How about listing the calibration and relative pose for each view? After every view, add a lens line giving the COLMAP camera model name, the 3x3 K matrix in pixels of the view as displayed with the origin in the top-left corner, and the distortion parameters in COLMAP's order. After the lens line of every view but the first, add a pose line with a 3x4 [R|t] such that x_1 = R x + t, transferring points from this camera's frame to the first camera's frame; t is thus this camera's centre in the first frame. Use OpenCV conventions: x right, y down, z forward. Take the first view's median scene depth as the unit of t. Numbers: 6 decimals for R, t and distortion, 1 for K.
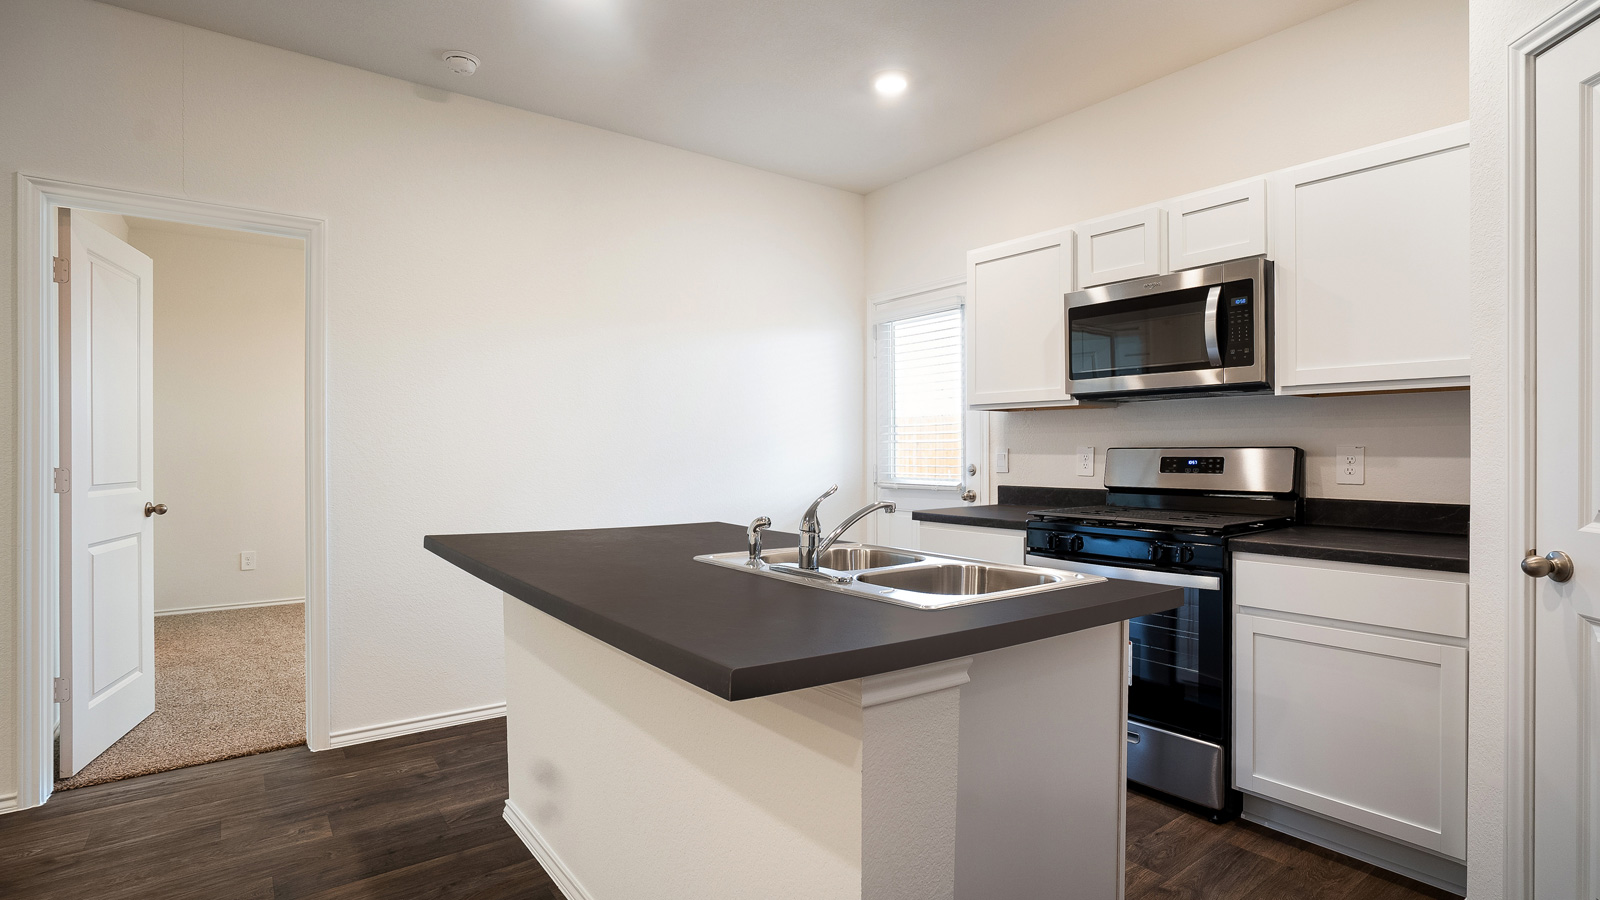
lens RADIAL K [[793.8, 0, 803.6], [0, 793.8, 444.8], [0, 0, 1]] dist [0.000880, 0.000152]
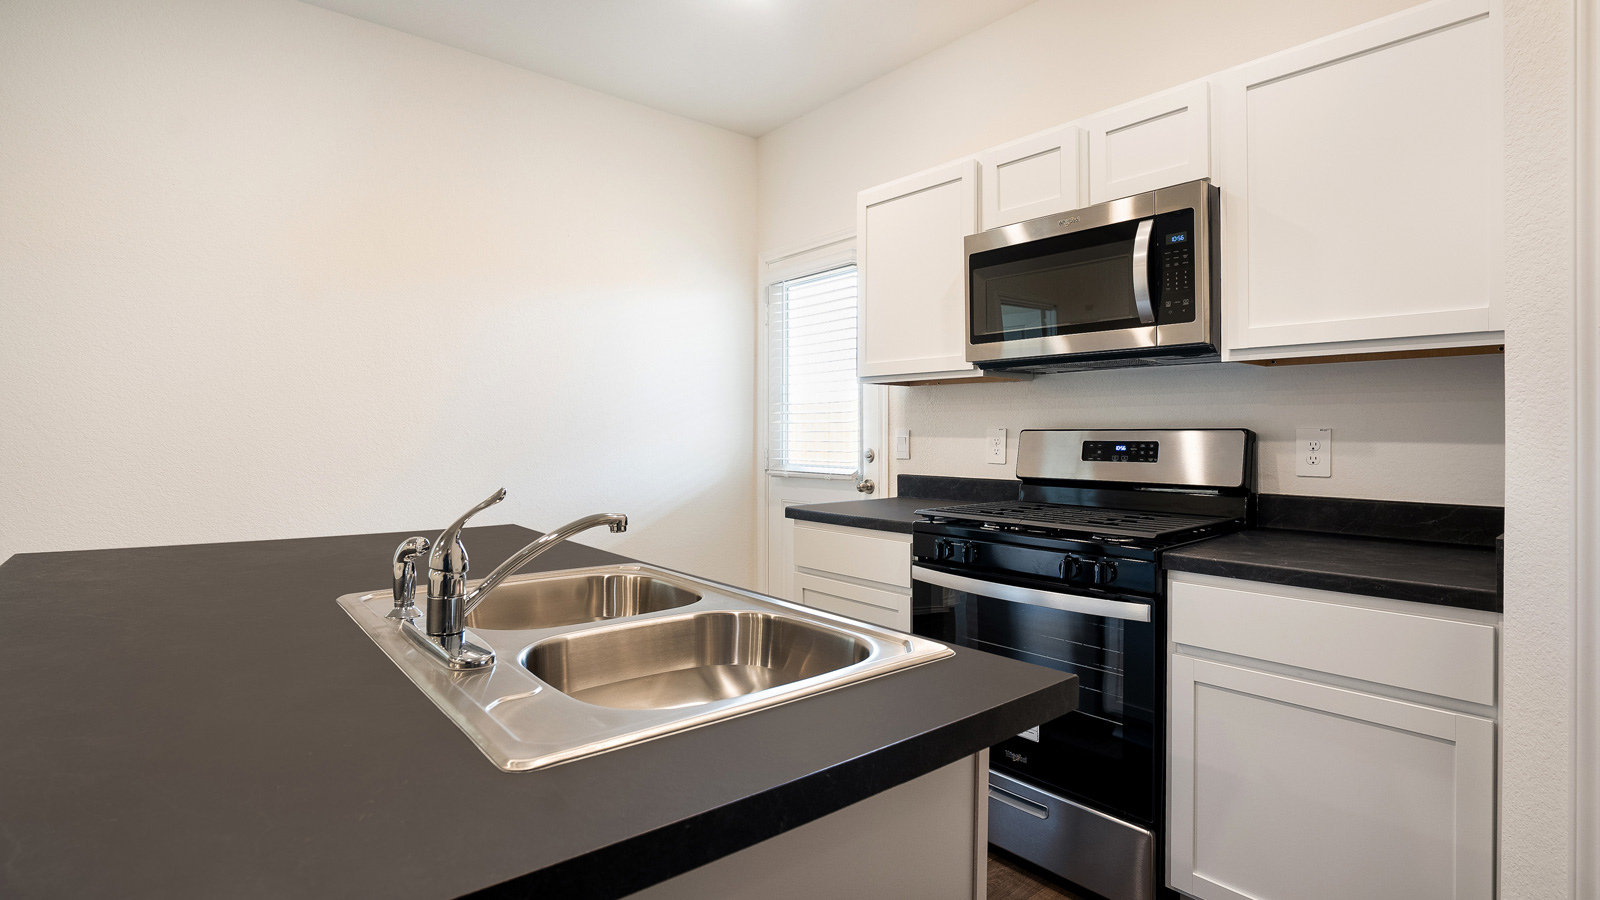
lens RADIAL K [[780.4, 0, 801.9], [0, 780.4, 418.8], [0, 0, 1]] dist [-0.013566, 0.000312]
pose [[0.998619, 0.005193, 0.052271, 0.139833], [-0.004620, 0.999928, -0.011079, 0.003157], [-0.052325, 0.010823, 0.998571, 0.253954]]
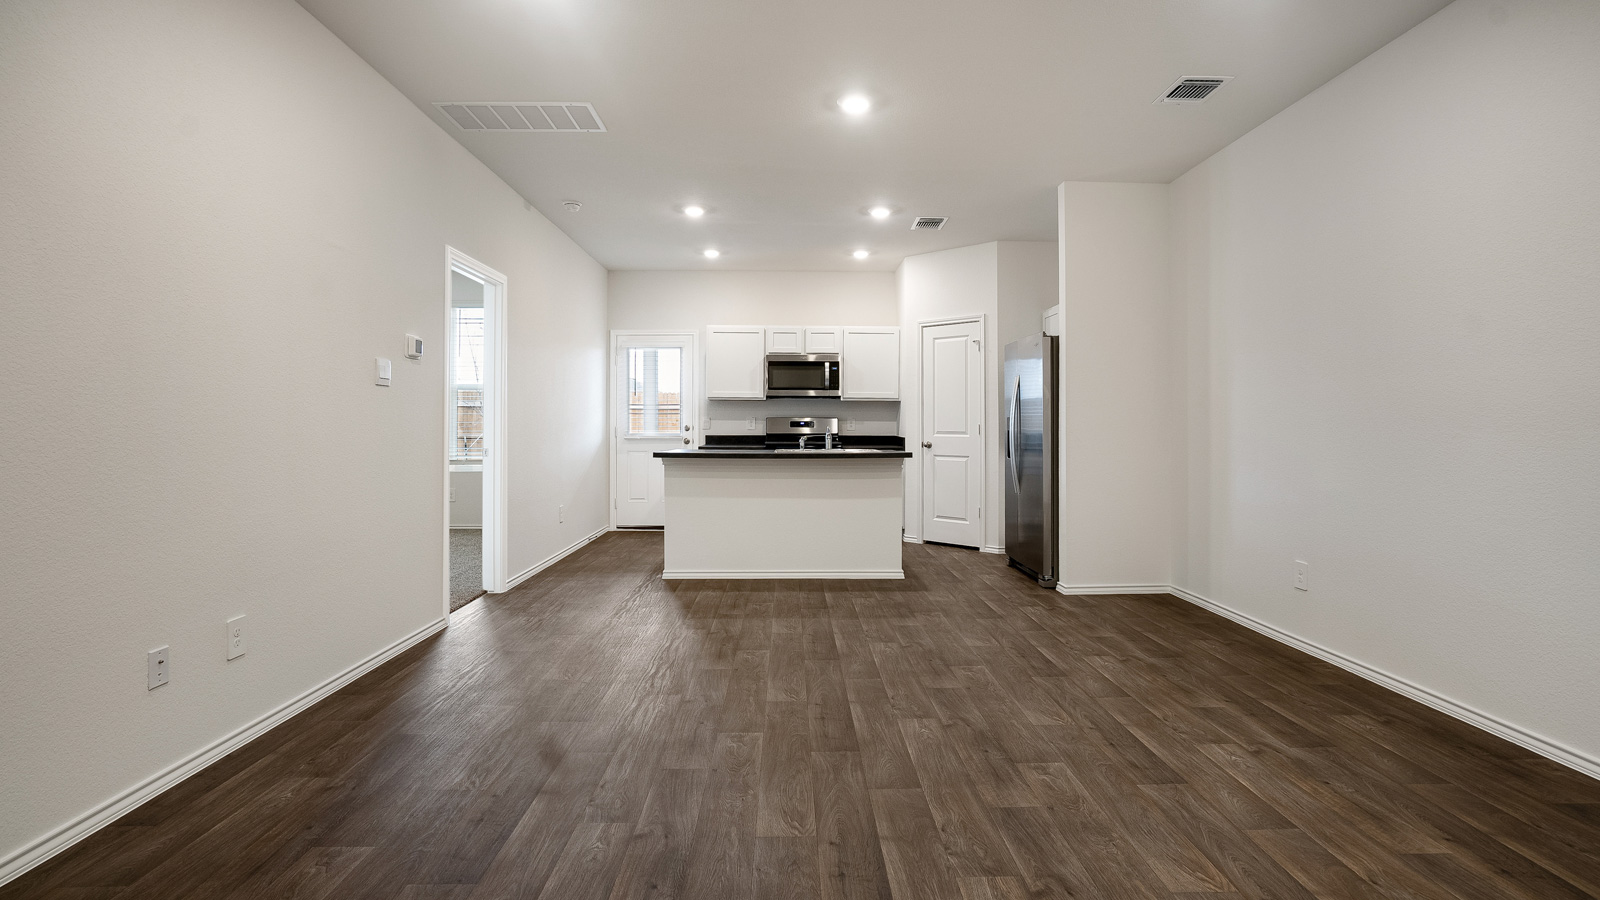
lens RADIAL K [[793.8, 0, 803.6], [0, 793.8, 444.8], [0, 0, 1]] dist [0.000880, 0.000152]
pose [[0.569465, -0.011590, 0.821934, -1.852043], [-0.010376, 0.999720, 0.021286, 0.039540], [-0.821950, -0.020650, 0.569185, -0.567750]]
